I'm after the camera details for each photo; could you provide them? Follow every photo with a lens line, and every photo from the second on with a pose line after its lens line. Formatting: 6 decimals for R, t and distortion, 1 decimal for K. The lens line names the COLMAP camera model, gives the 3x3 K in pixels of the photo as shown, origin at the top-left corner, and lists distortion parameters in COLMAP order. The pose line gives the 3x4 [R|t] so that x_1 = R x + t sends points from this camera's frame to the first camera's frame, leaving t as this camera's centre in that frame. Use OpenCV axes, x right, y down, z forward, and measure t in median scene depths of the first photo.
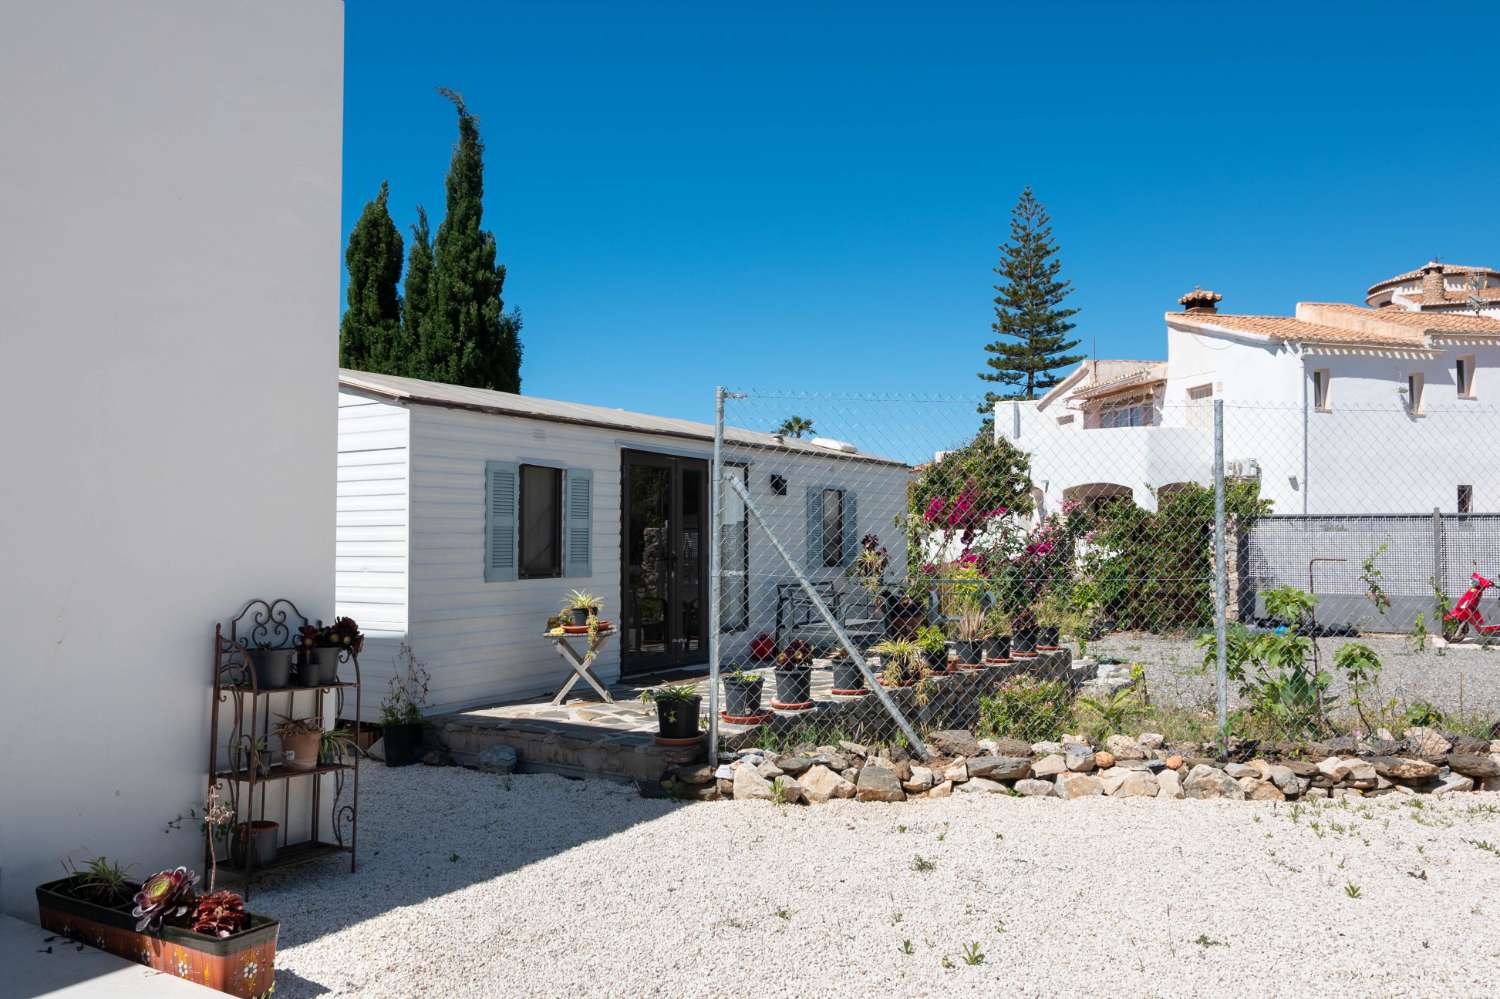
lens RADIAL K [[1138.3, 0, 750.0], [0, 1138.3, 499.5], [0, 0, 1]] dist [0.007519, -0.008820]
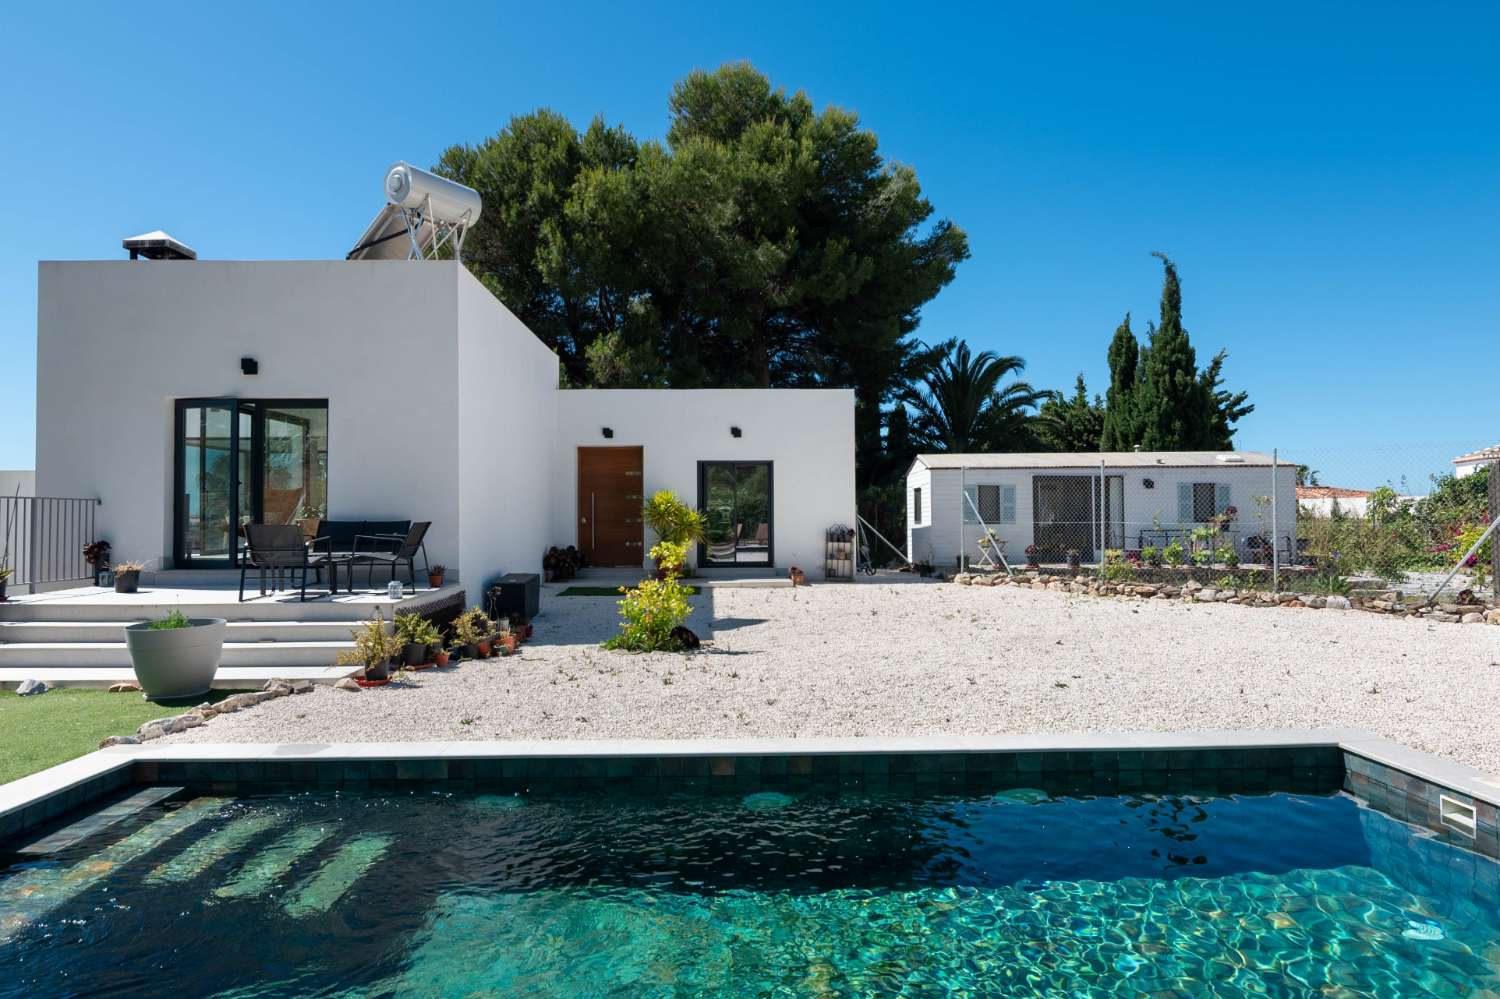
lens RADIAL K [[939.0, 0, 750.0], [0, 939.0, 499.5], [0, 0, 1]] dist [-0.001762, -0.004020]
pose [[0.542103, -0.016842, -0.840143, 0.546042], [0.037794, 0.999276, 0.004355, -0.009552], [0.839462, -0.034113, 0.542347, -0.293630]]
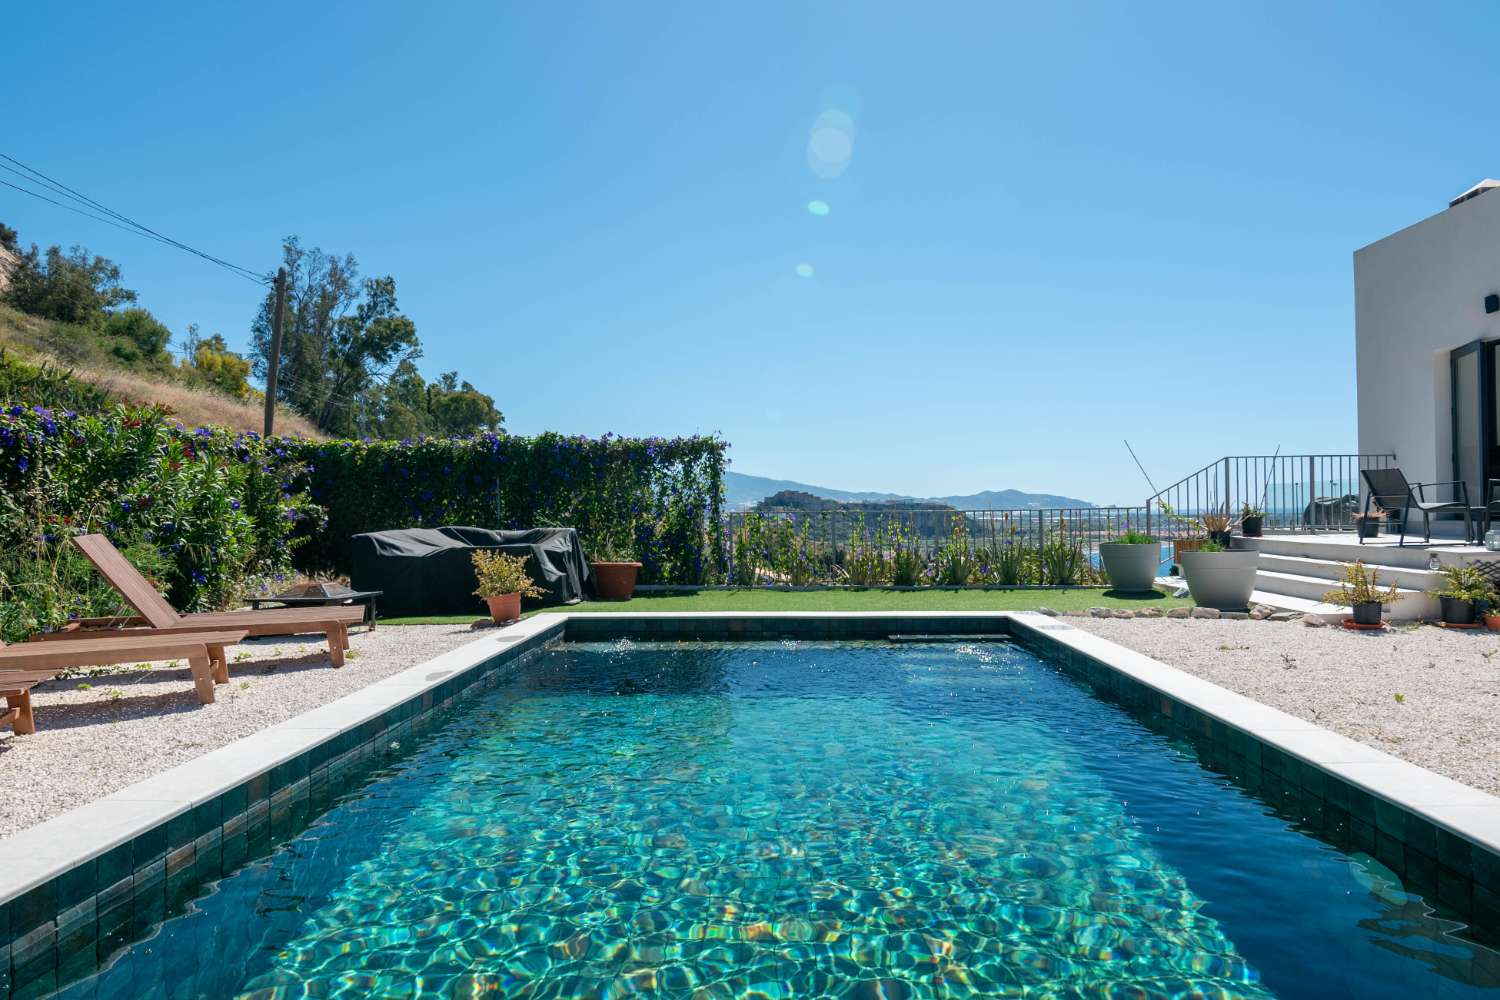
lens RADIAL K [[919.2, 0, 750.0], [0, 919.2, 500.0], [0, 0, 1]] dist [0.000230, -0.000789]
pose [[-0.874574, 0.004437, -0.484871, 0.527392], [0.029794, 0.998560, -0.044602, 0.018753], [0.483976, -0.053454, -0.873447, -0.026665]]
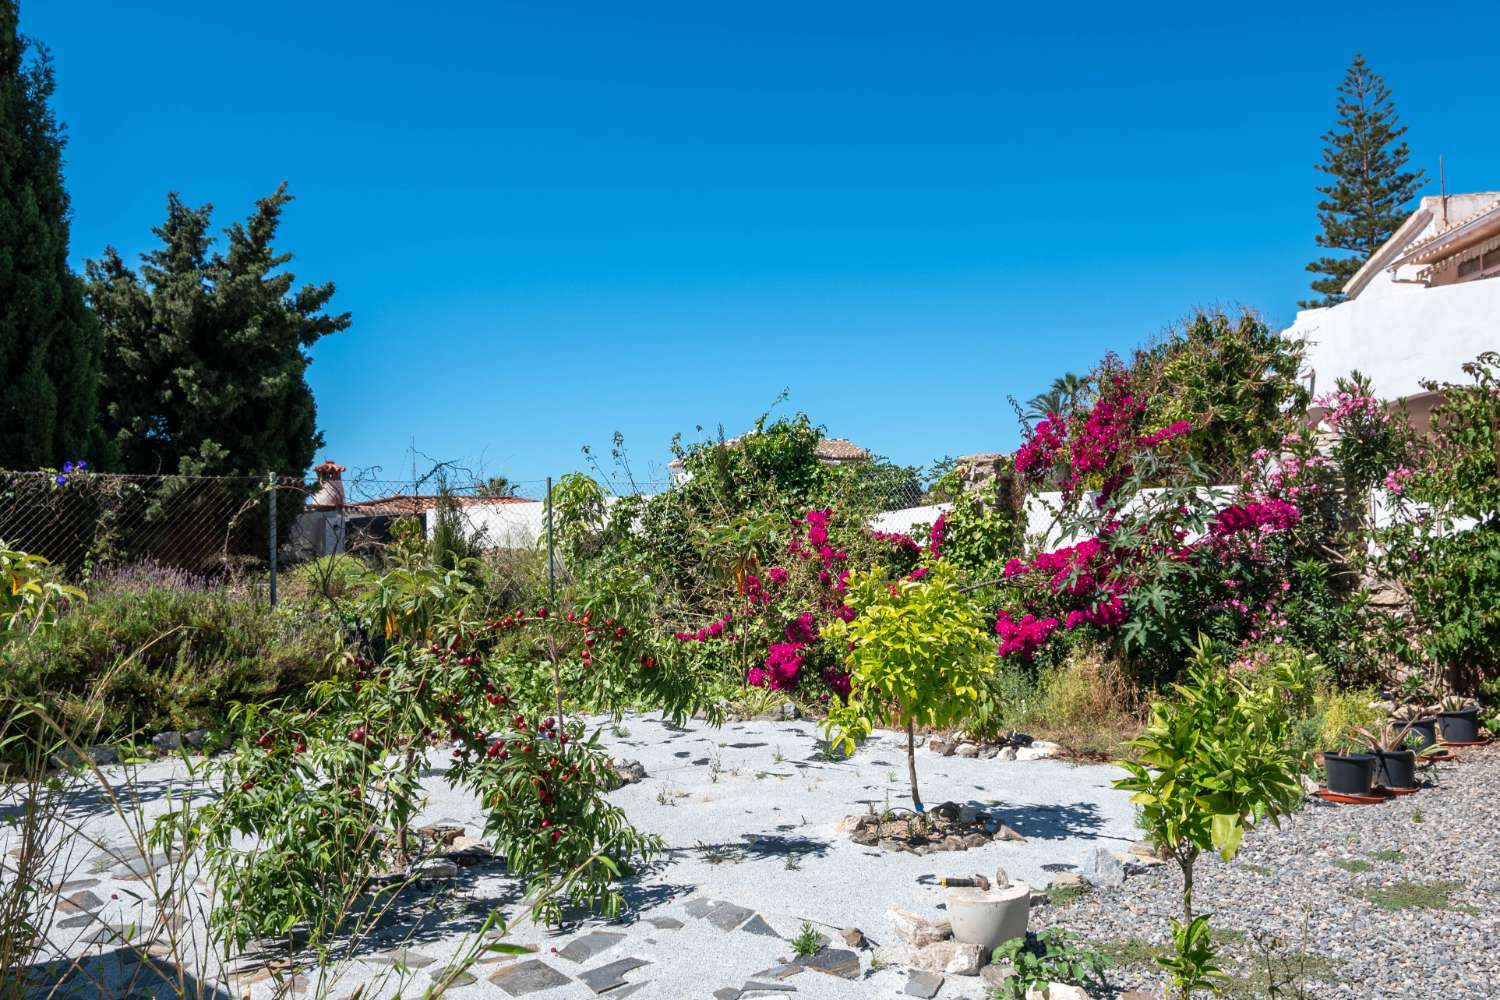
lens RADIAL K [[1162.9, 0, 750.0], [0, 1162.9, 500.0], [0, 0, 1]] dist [-0.002320, -0.006219]
pose [[0.963913, -0.034641, -0.263953, 0.189715], [0.037710, 0.999267, 0.006566, 0.028336], [0.263532, -0.016283, 0.964513, 0.561480]]
